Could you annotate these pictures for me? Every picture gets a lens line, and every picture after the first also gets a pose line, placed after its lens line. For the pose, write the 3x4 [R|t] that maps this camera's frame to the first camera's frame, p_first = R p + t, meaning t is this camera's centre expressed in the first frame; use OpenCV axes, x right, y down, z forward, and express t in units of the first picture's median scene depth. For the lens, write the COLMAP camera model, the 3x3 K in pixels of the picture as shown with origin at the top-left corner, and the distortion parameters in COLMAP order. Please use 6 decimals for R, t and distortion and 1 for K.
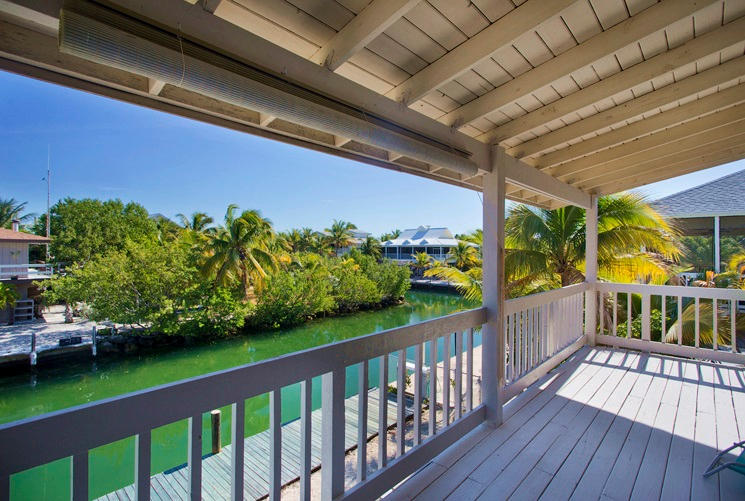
lens RADIAL K [[362.7, 0, 372.5], [0, 362.7, 250.5], [0, 0, 1]] dist [0.002280, 0.000526]
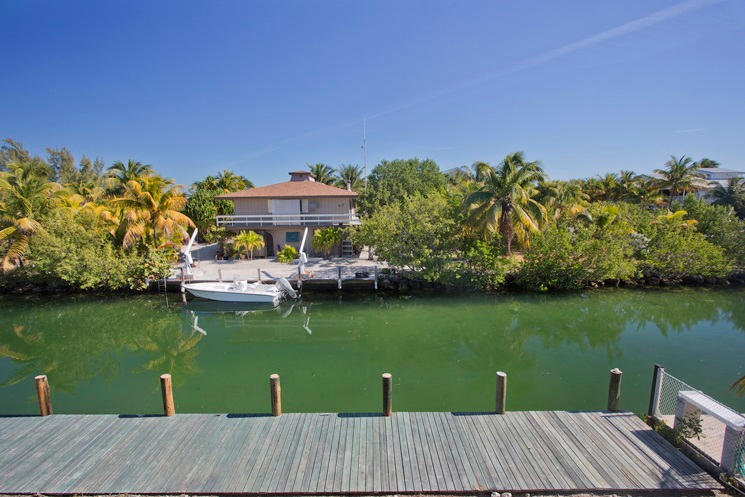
lens RADIAL K [[354.2, 0, 371.8], [0, 354.2, 258.6], [0, 0, 1]] dist [0.000345, 0.000310]
pose [[0.679624, 0.104395, -0.726095, 0.063793], [0.013895, 0.987812, 0.155030, -0.000569], [0.733429, -0.115451, 0.669890, 0.134398]]
